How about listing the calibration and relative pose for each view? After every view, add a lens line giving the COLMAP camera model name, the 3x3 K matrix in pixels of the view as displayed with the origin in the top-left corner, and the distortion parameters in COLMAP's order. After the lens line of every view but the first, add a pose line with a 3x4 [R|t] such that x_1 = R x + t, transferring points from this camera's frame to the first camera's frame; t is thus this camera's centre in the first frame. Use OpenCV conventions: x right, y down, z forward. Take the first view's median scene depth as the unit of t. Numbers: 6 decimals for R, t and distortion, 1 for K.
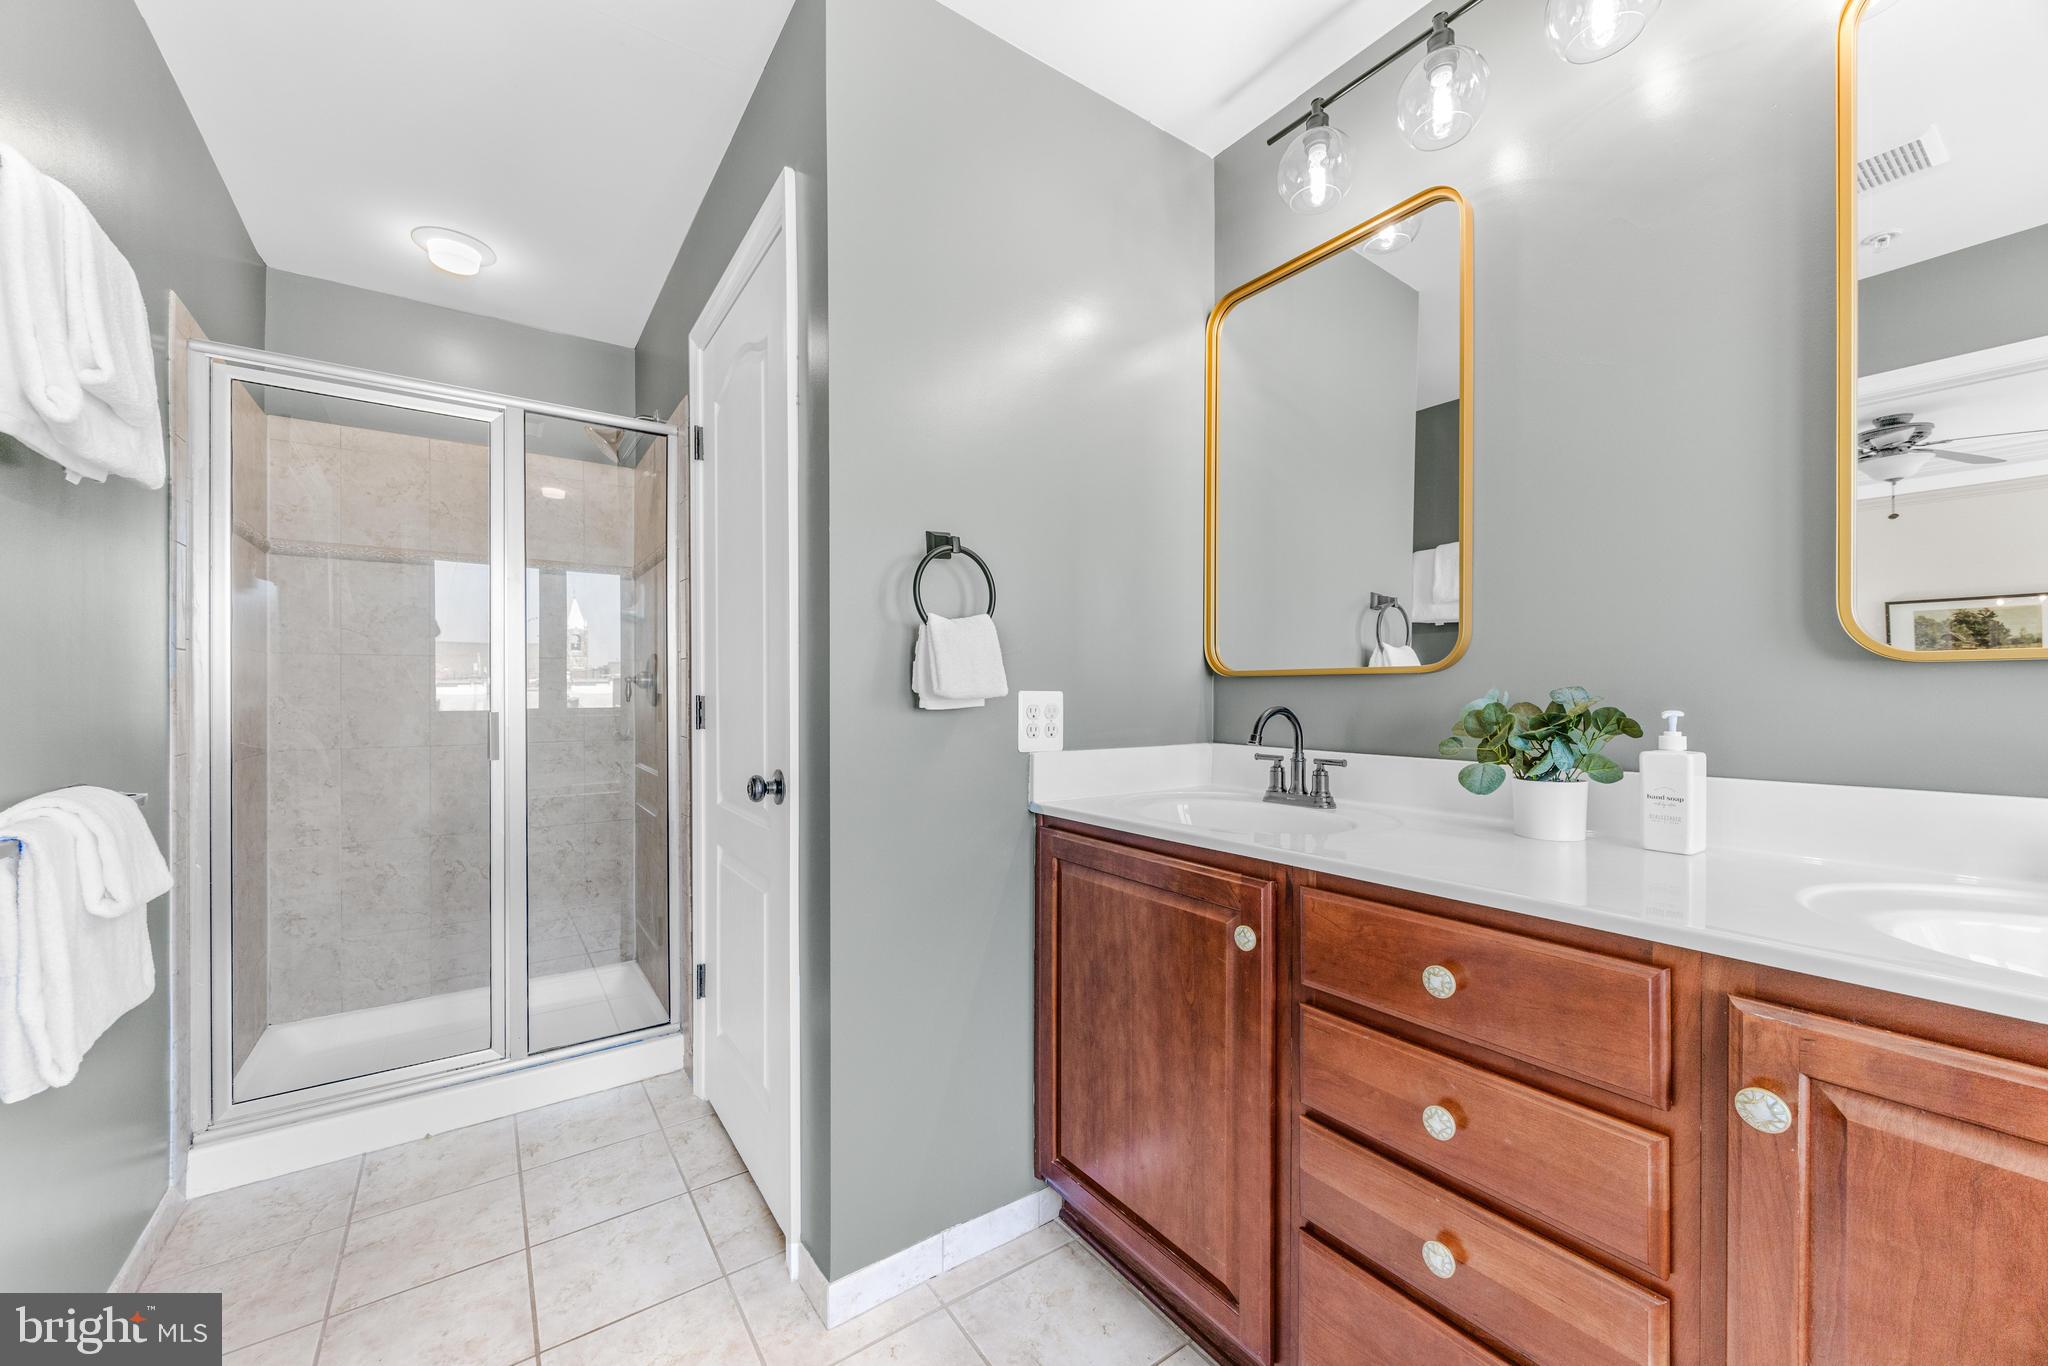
lens RADIAL K [[780.7, 0, 1019.5], [0, 780.7, 686.3], [0, 0, 1]] dist [-0.002789, 0.000752]
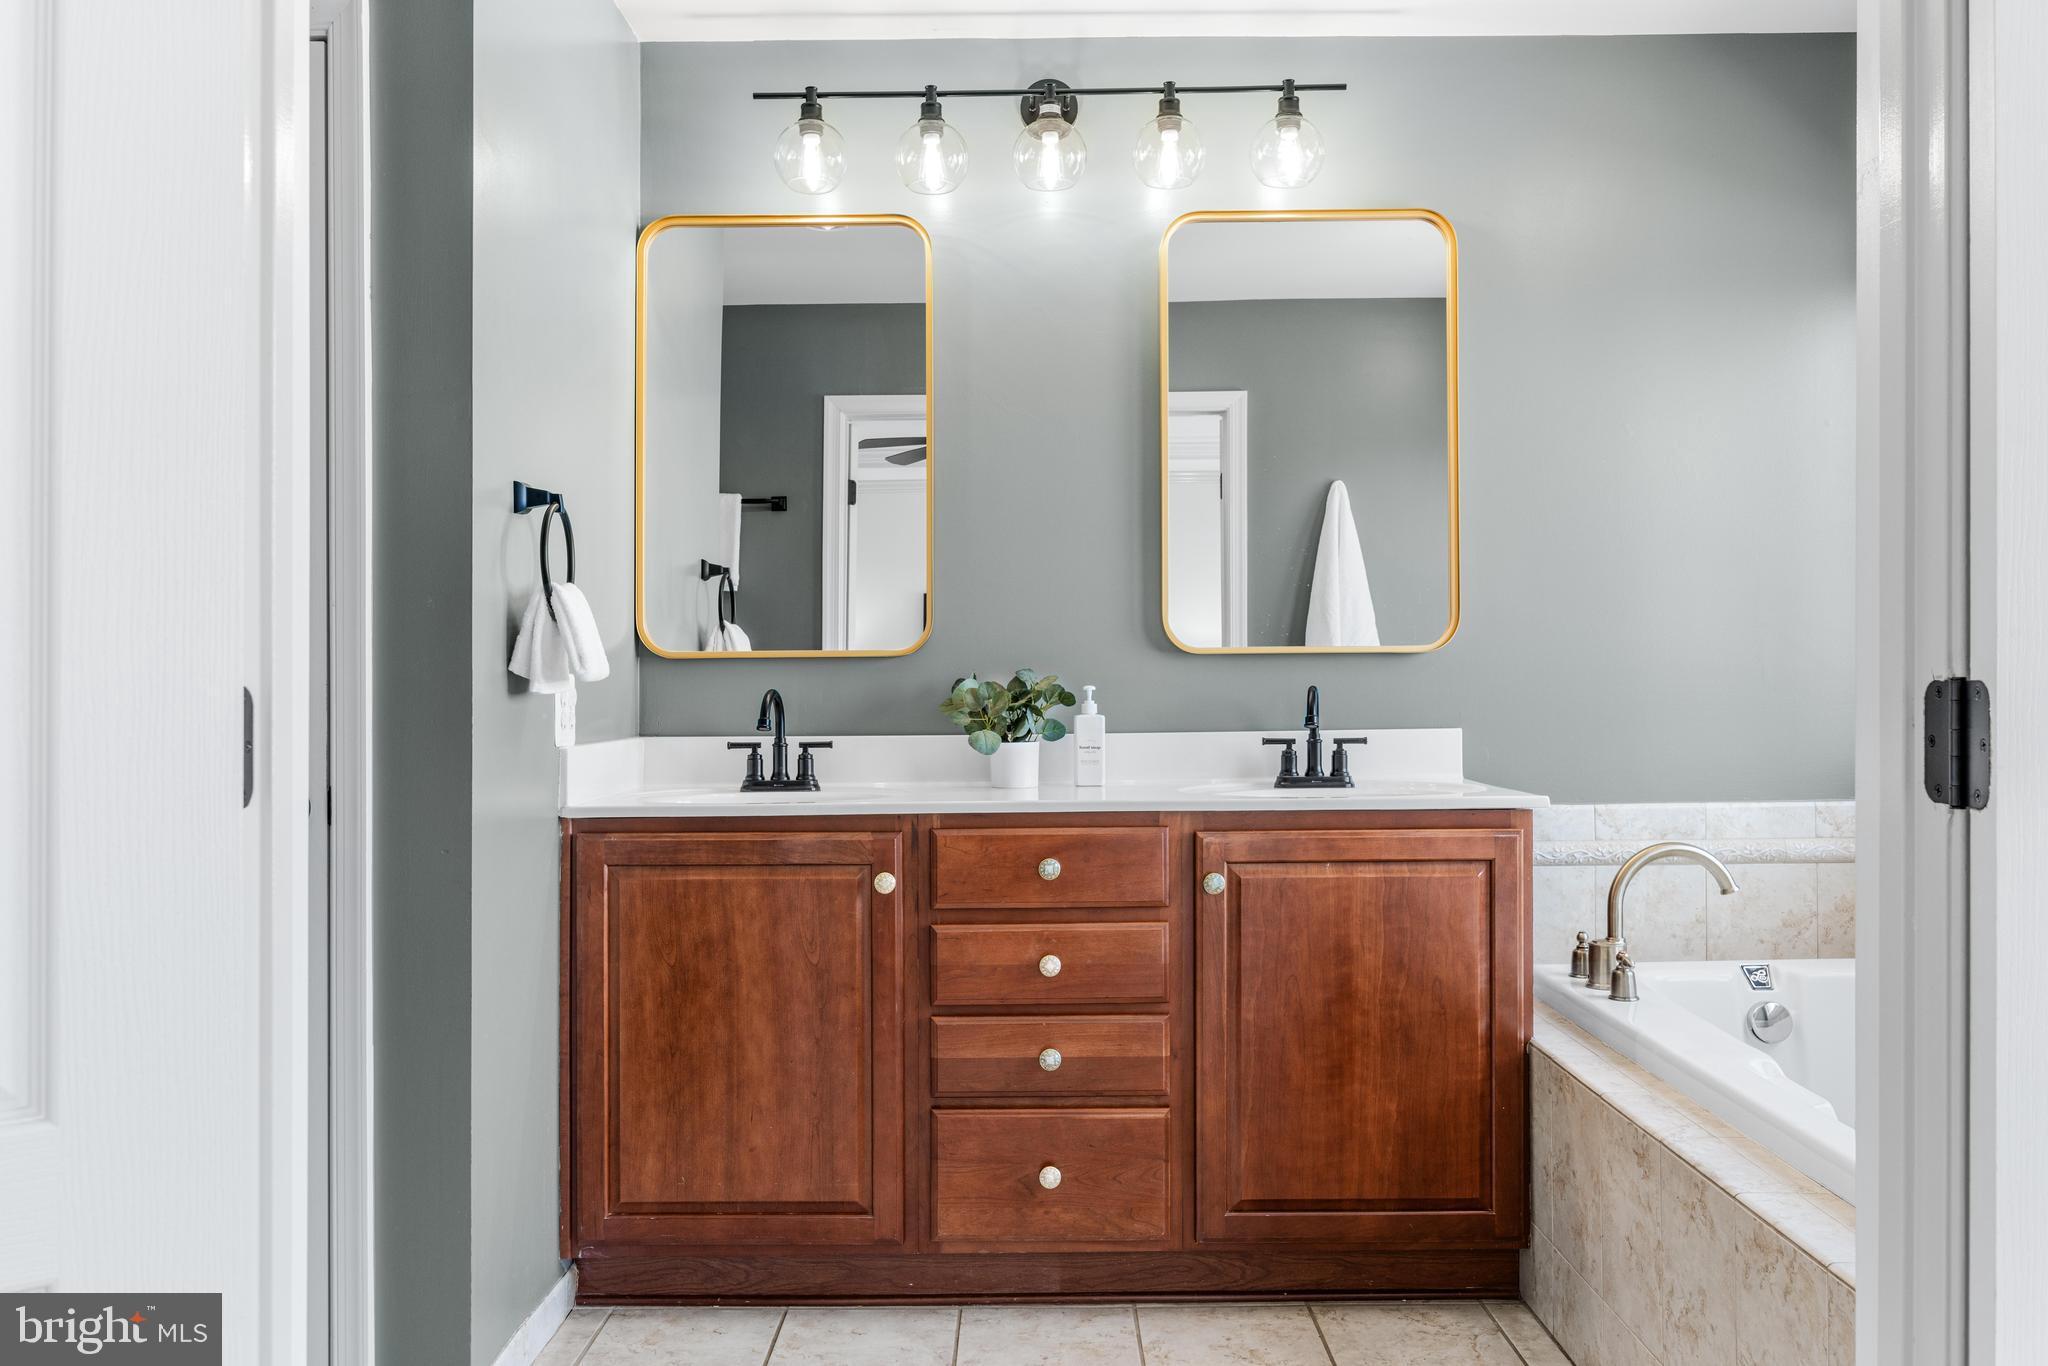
lens RADIAL K [[1550.9, 0, 1004.4], [0, 1550.9, 681.0], [0, 0, 1]] dist [0.007342, 0.000690]
pose [[0.580451, 0.000612, 0.814295, -1.319401], [0.003483, 0.999989, -0.003235, 0.026127], [-0.814288, 0.004714, 0.580442, -0.433025]]
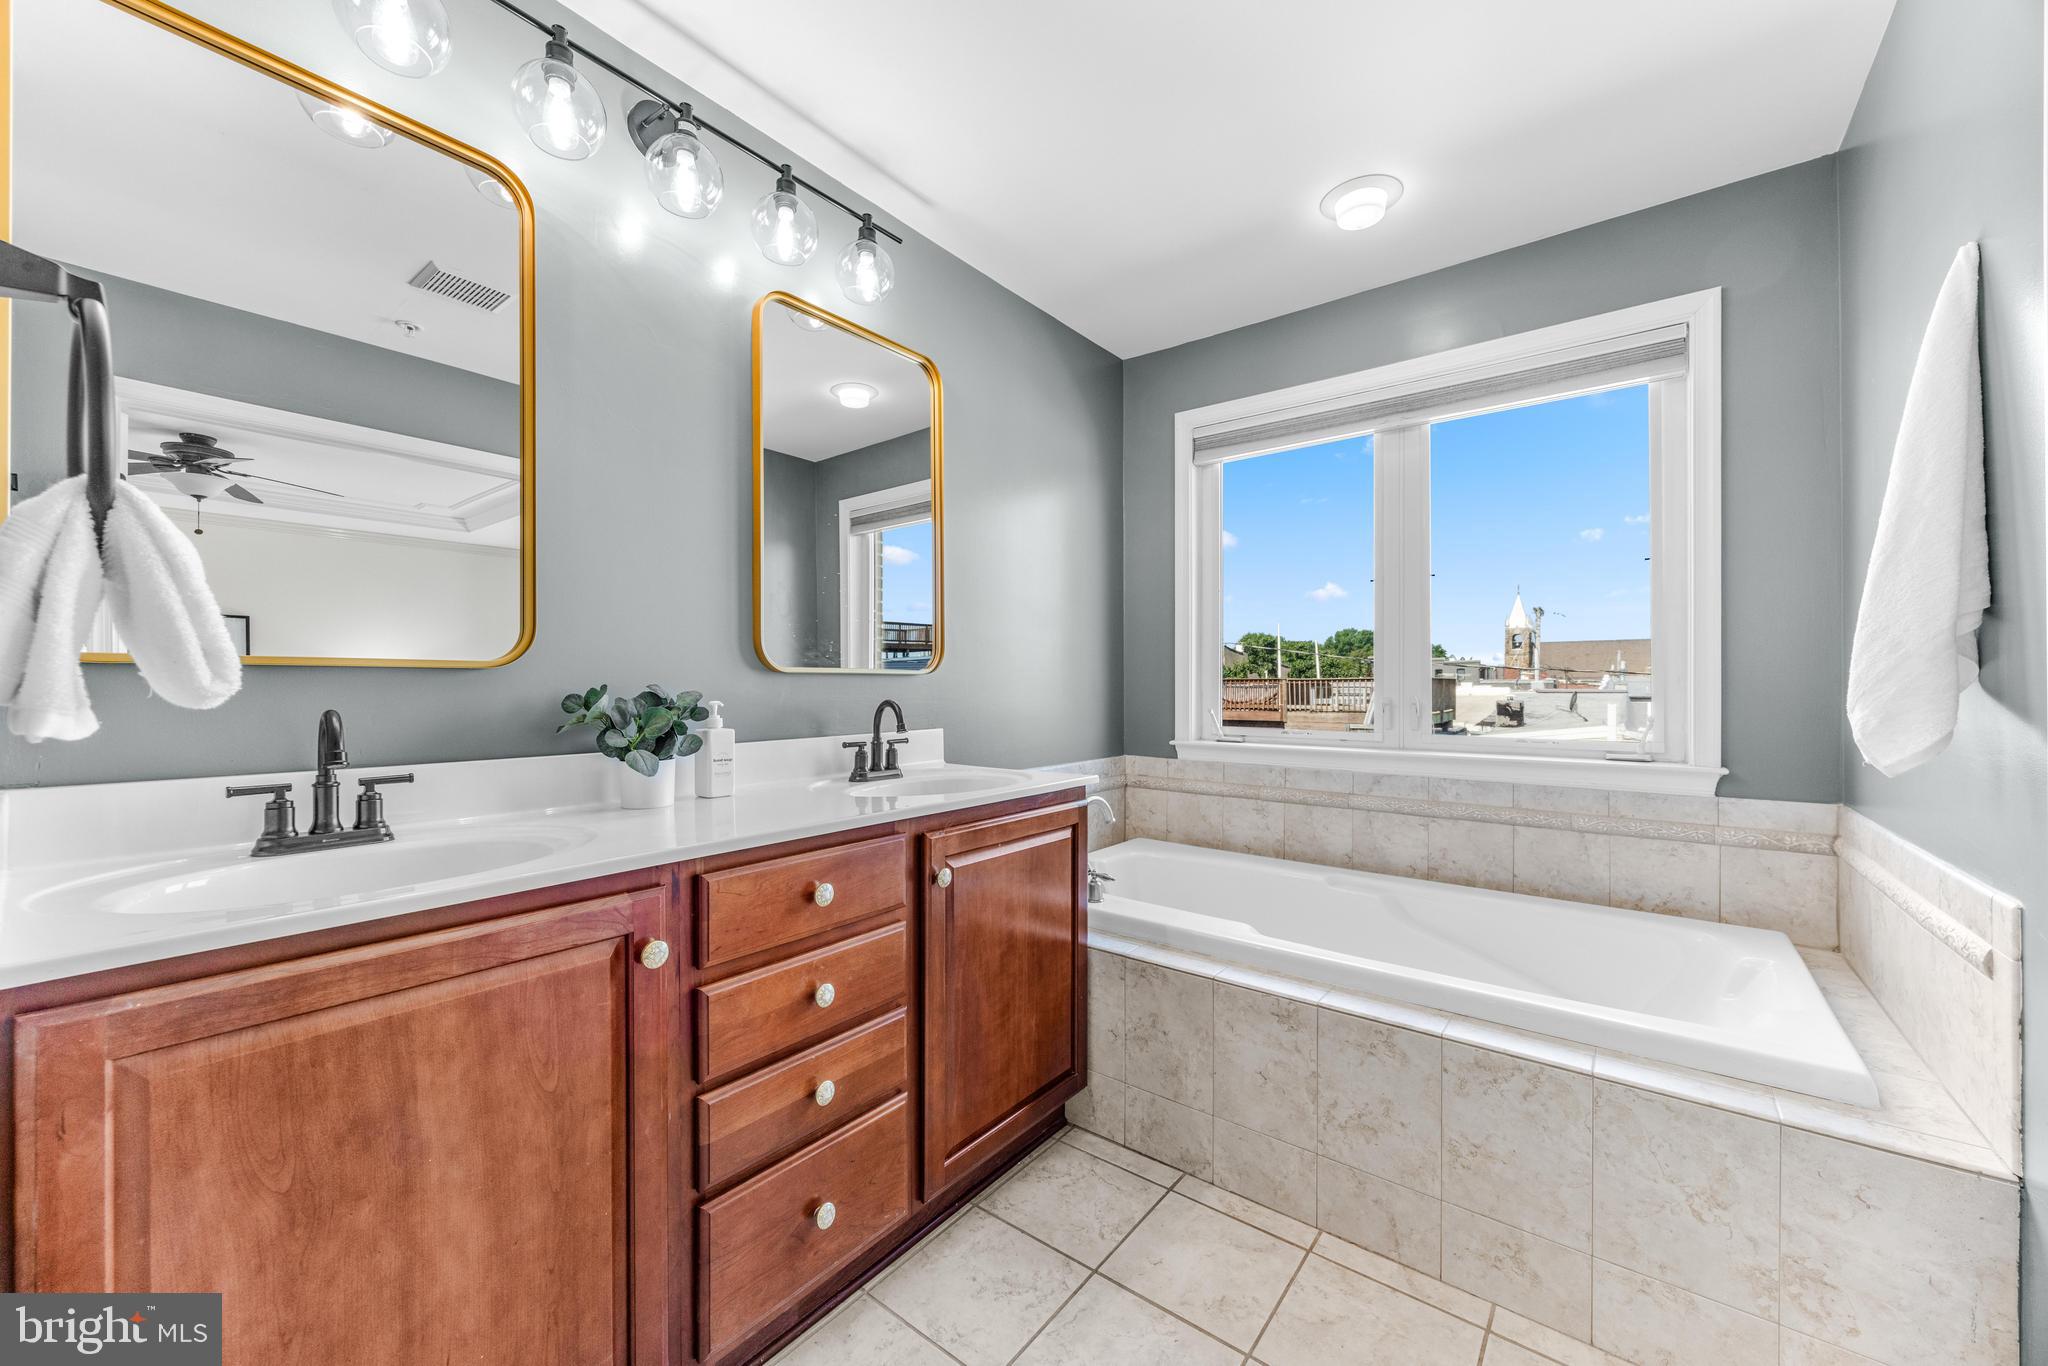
lens RADIAL K [[780.7, 0, 1016.9], [0, 780.7, 687.6], [0, 0, 1]] dist [-0.002789, 0.000752]
pose [[-0.285864, 0.000894, 0.958270, -0.635562], [-0.000444, 0.999999, -0.001066, 0.006681], [-0.958270, -0.000730, -0.285863, 0.754878]]
